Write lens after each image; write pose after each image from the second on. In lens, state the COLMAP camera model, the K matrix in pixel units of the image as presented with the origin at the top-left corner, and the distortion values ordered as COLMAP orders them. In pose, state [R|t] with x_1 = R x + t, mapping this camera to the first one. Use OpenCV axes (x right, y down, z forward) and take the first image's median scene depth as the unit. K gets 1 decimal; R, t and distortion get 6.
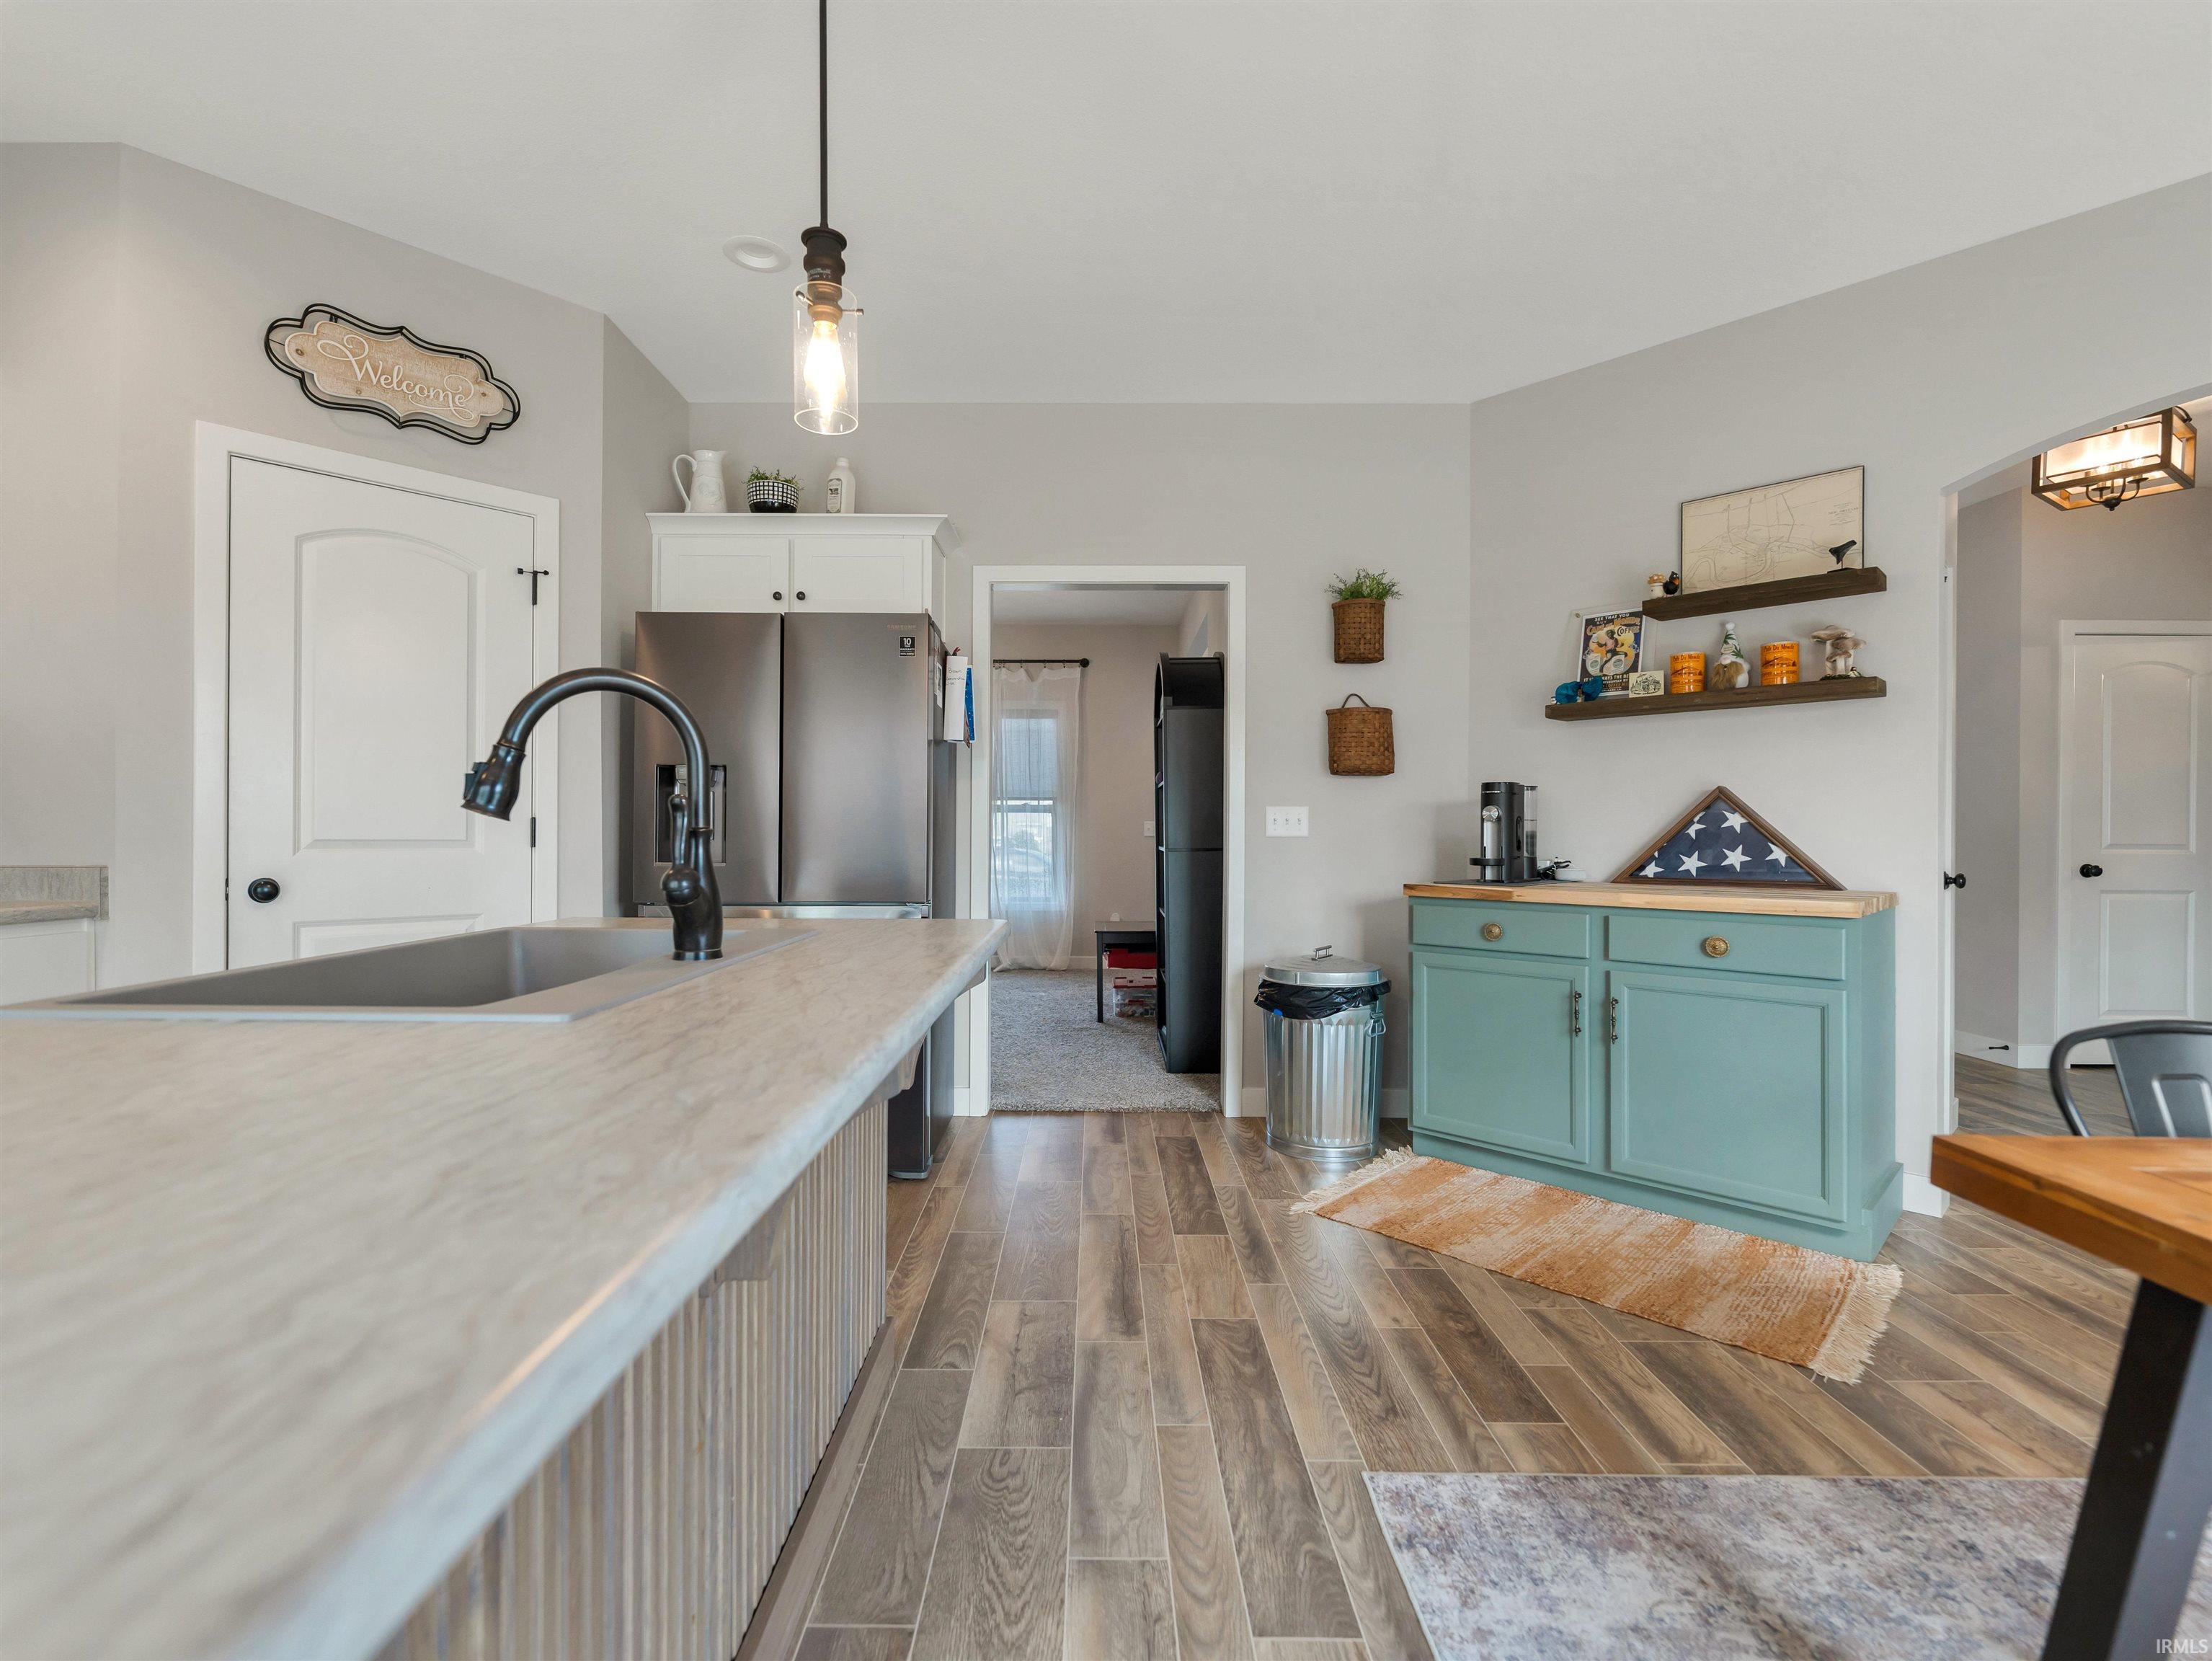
lens RADIAL K [[1005.0, 0, 1094.8], [0, 1005.0, 840.9], [0, 0, 1]] dist [-0.002798, -0.000580]
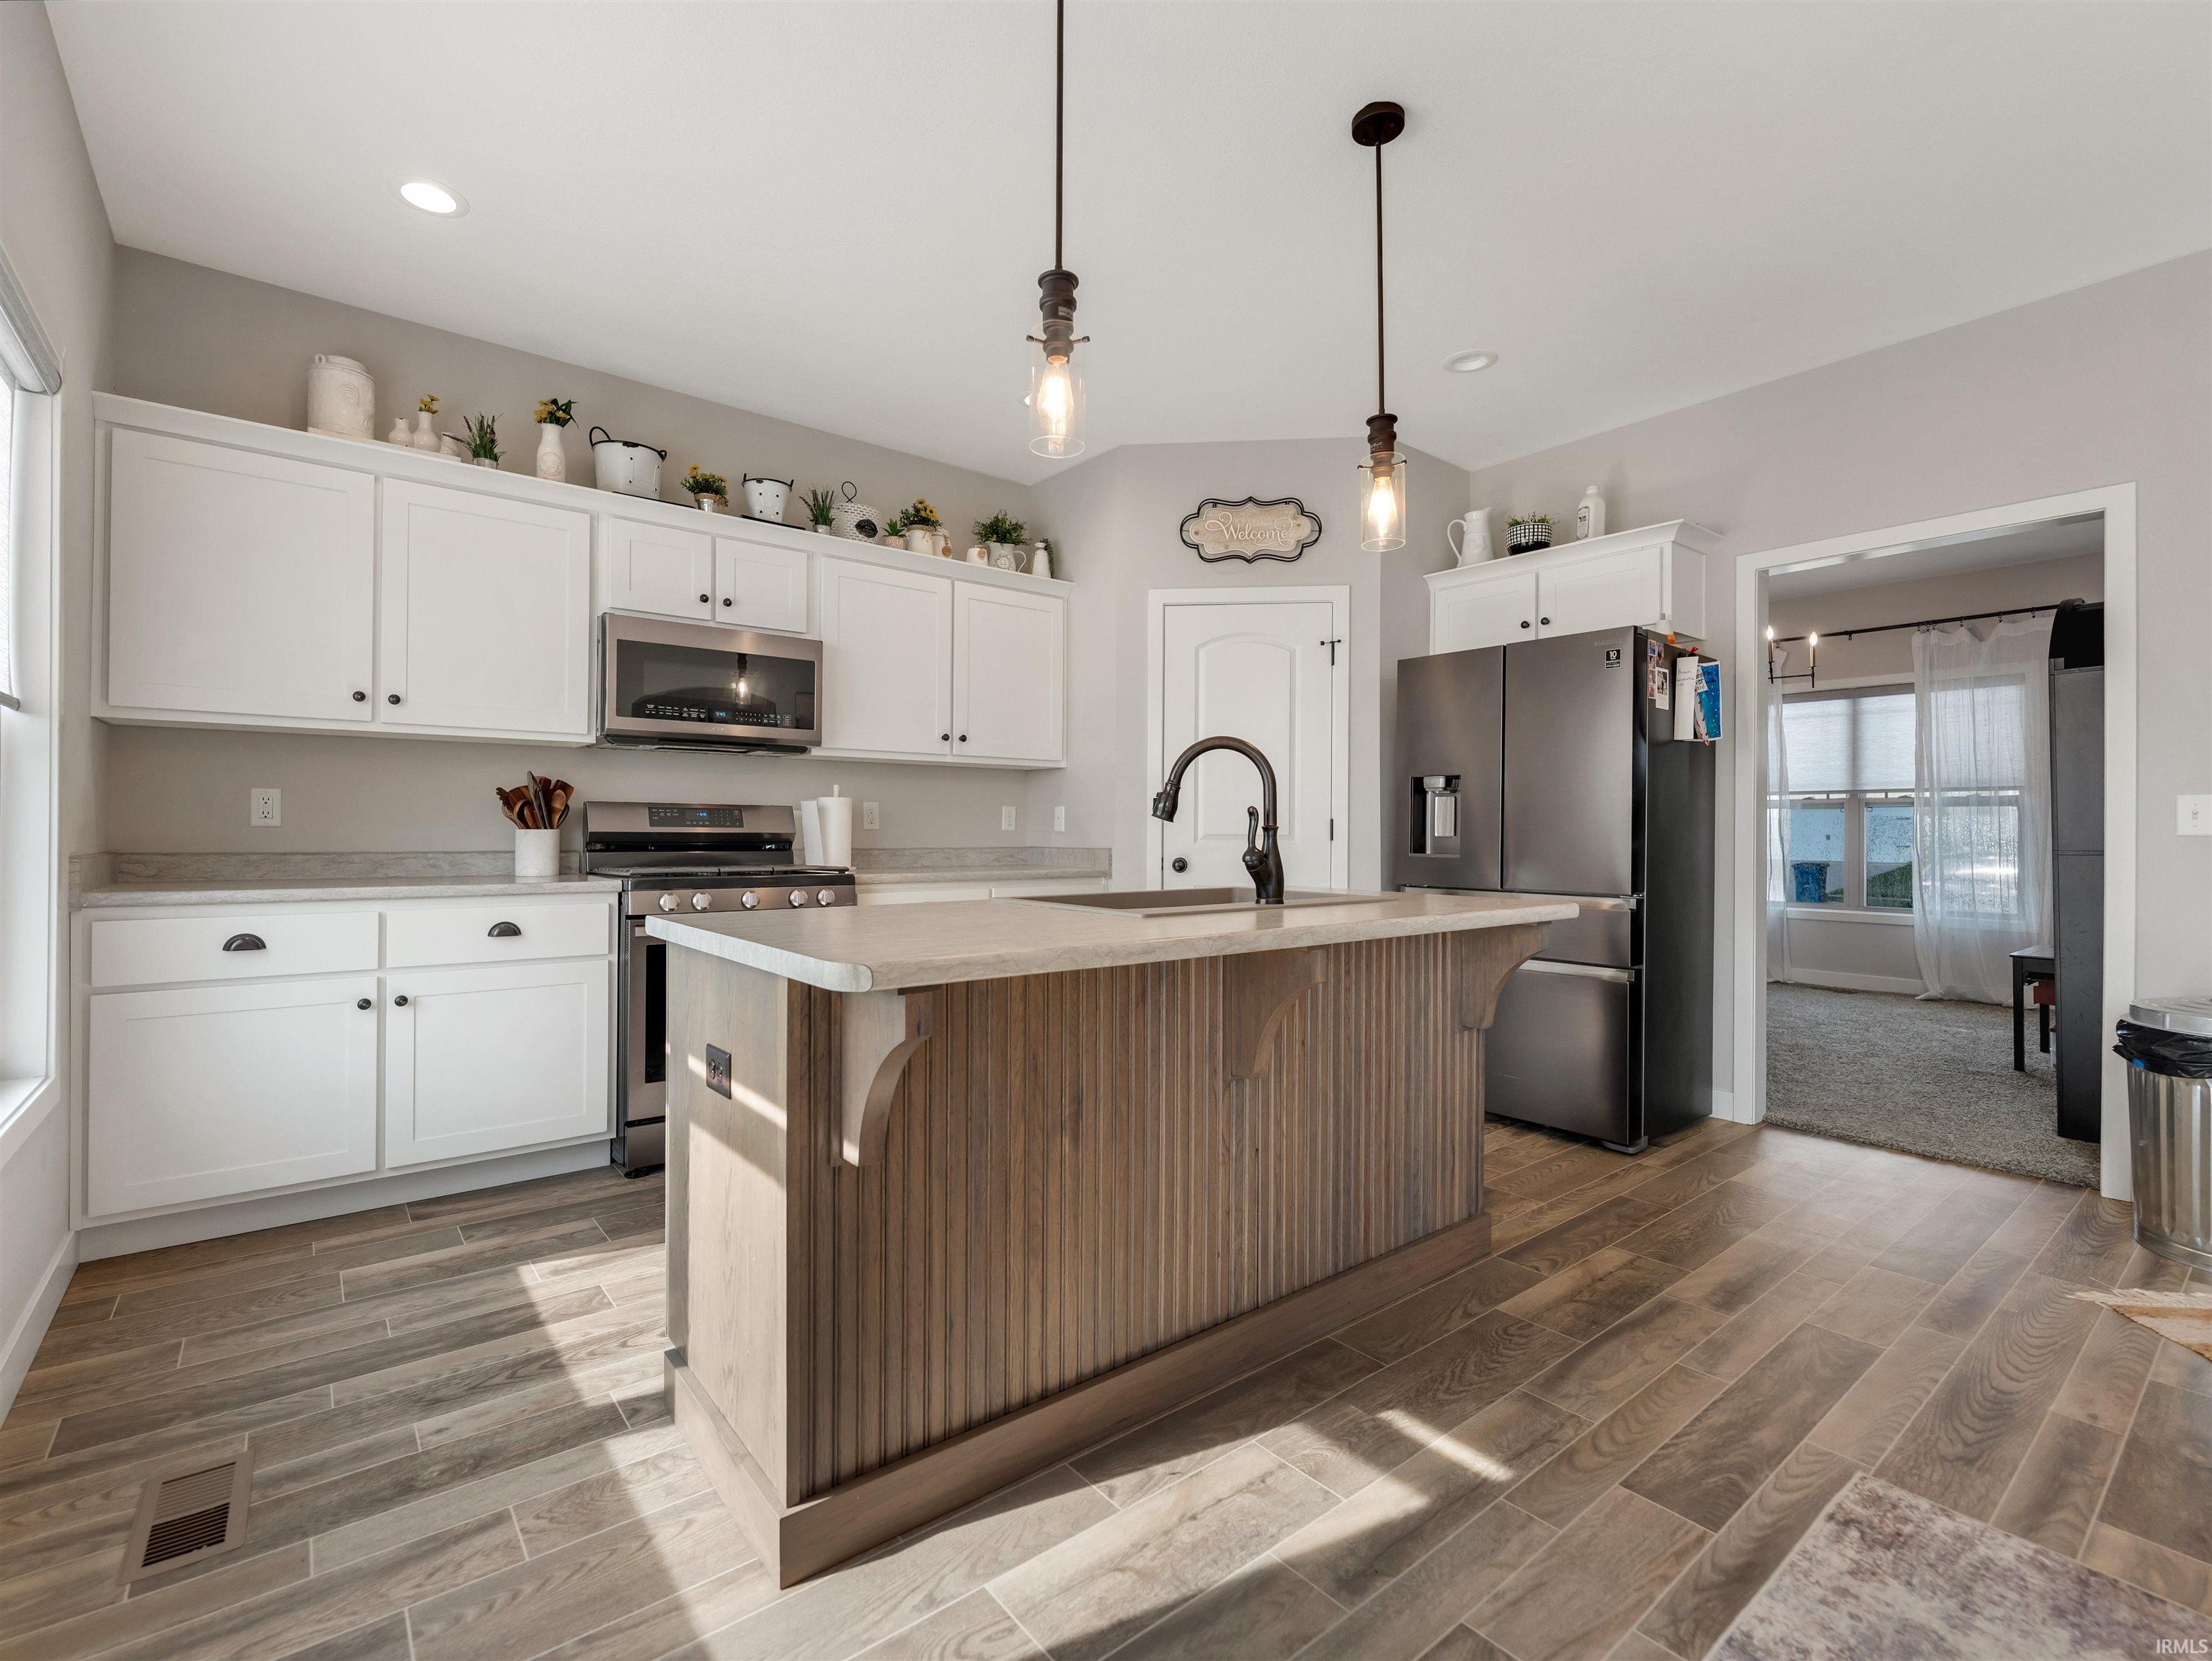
lens RADIAL K [[1010.0, 0, 1098.9], [0, 1010.0, 831.0], [0, 0, 1]] dist [0.000697, -0.000494]
pose [[0.629371, 0.000051, -0.777105, 0.370907], [-0.007374, 0.999955, -0.005906, 0.004109], [0.777070, 0.009447, 0.629343, -0.143489]]
